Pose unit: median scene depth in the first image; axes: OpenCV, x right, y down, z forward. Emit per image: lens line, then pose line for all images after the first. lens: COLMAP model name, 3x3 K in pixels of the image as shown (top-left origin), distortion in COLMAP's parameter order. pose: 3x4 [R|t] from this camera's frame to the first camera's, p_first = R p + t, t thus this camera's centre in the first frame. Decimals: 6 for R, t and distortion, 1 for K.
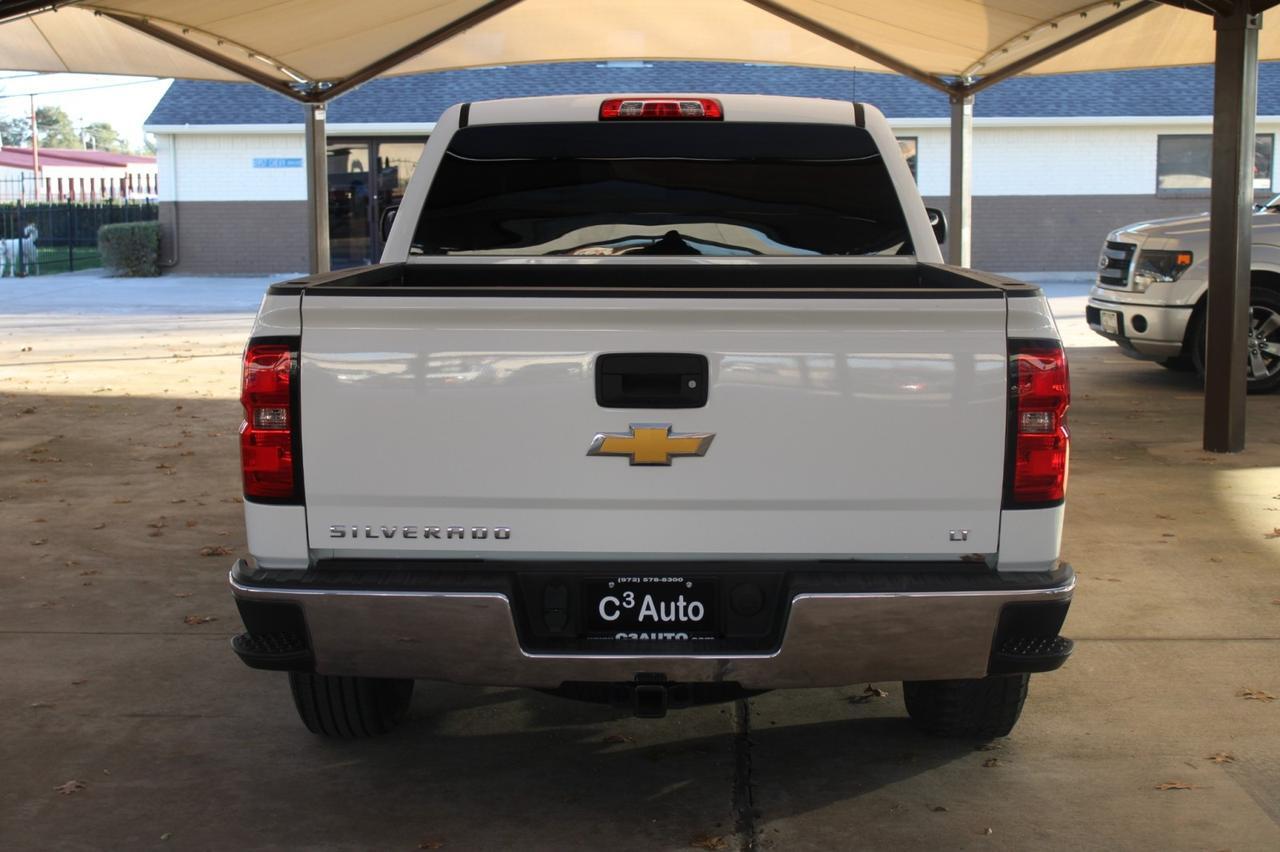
lens RADIAL K [[1887.1, 0, 639.4], [0, 1887.1, 449.7], [0, 0, 1]] dist [-0.002125, -0.032895]
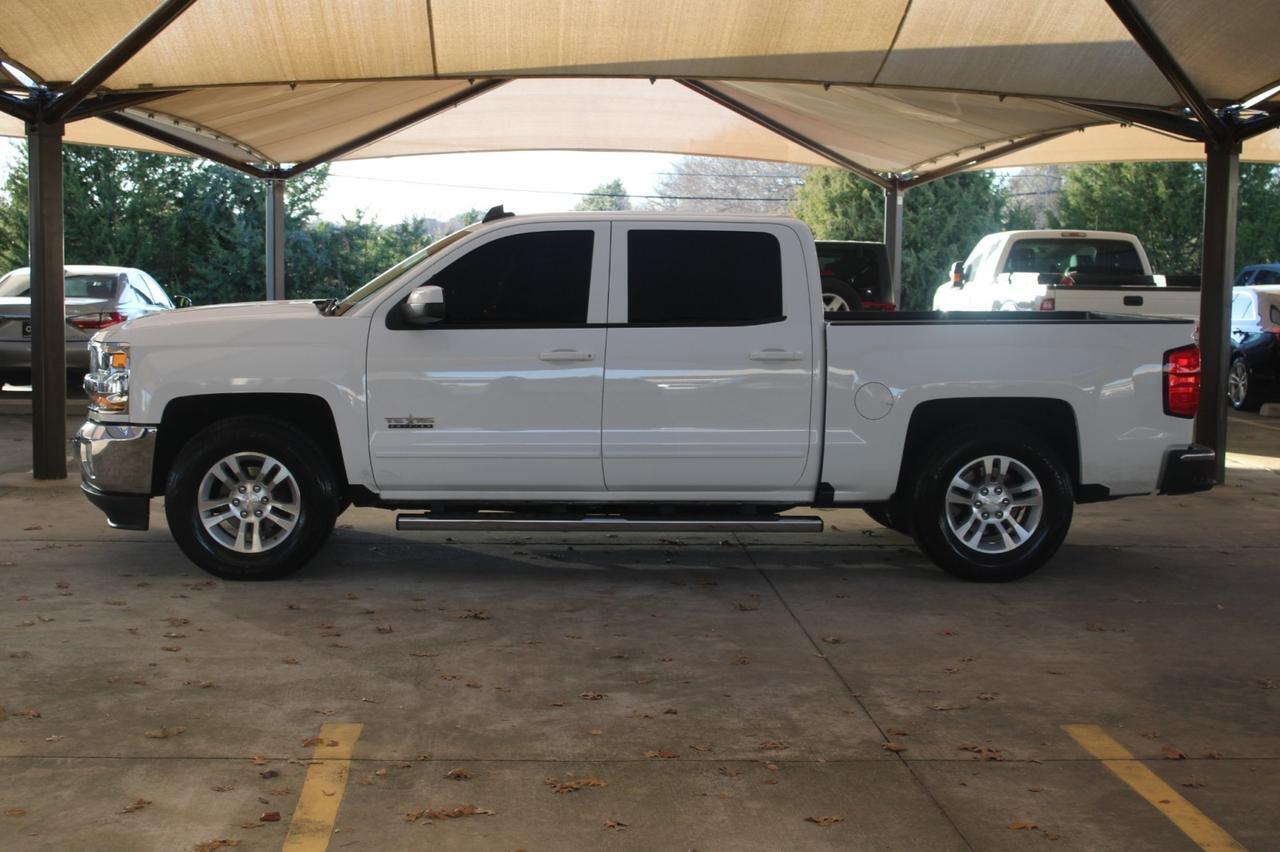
lens RADIAL K [[1873.5, 0, 631.9], [0, 1873.5, 428.7], [0, 0, 1]] dist [-0.019764, 0.187595]
pose [[-0.077808, -0.089334, 0.992958, -2.311218], [0.127950, 0.986846, 0.098811, -0.259035], [-0.988724, 0.134737, -0.065354, 1.782624]]
